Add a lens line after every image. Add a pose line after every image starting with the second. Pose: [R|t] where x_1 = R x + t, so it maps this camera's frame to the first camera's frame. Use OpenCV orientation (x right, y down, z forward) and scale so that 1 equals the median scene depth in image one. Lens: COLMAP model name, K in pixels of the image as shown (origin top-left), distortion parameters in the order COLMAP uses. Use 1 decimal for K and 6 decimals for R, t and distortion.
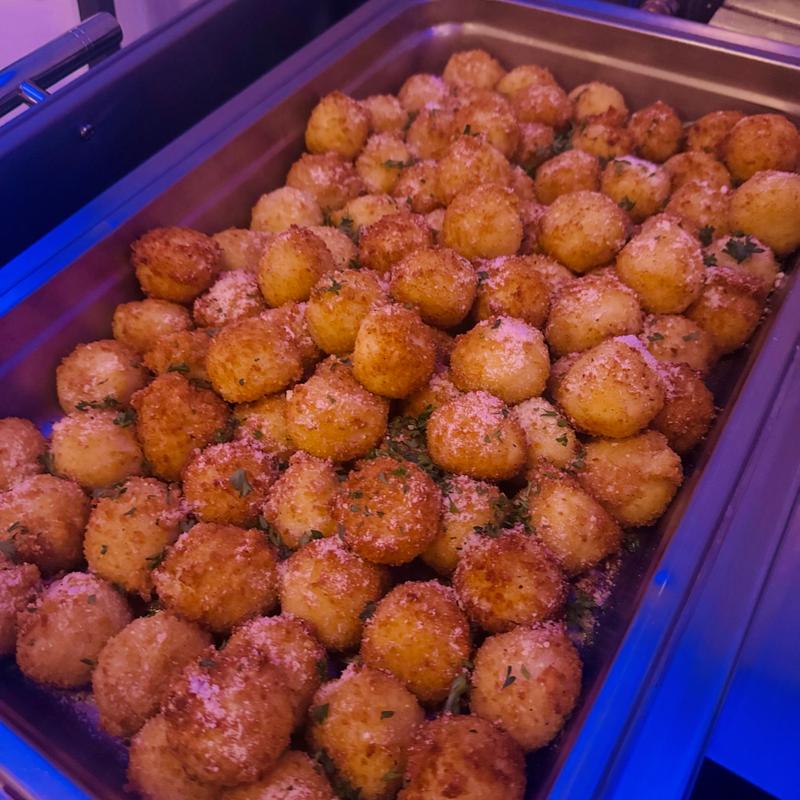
lens RADIAL K [[790.7, 0, 400.0], [0, 790.7, 391.4], [0, 0, 1]] dist [0.009088, 0.000000]
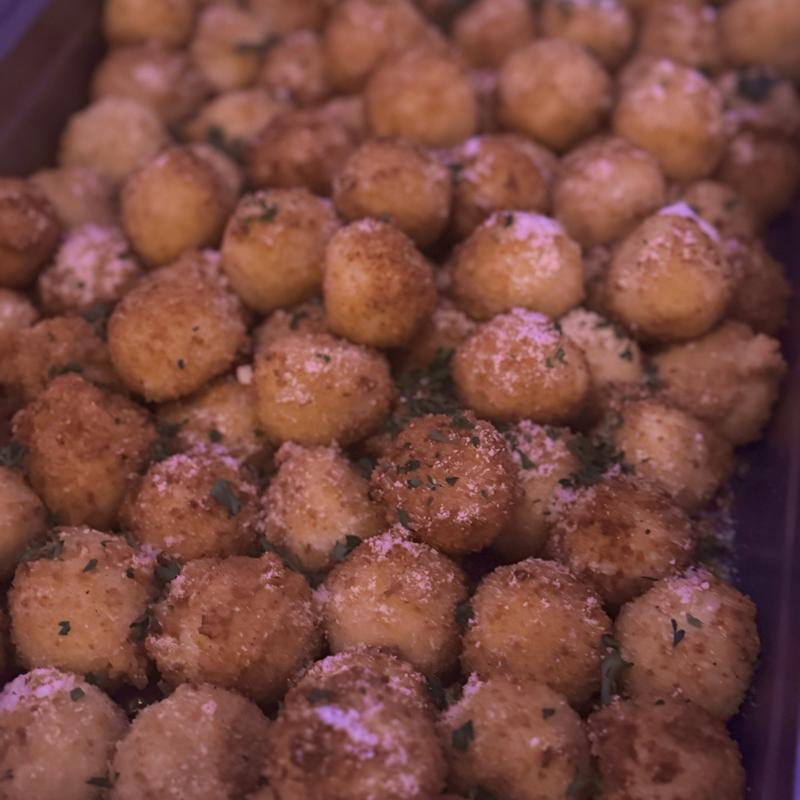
lens RADIAL K [[1374.7, 0, 399.7], [0, 1374.7, 403.7], [0, 0, 1]] dist [0.050007, 0.000000]
pose [[0.949513, -0.196683, 0.244418, -0.334700], [0.208114, 0.977866, -0.021590, 0.092050], [-0.234762, 0.071367, 0.969430, -0.220500]]
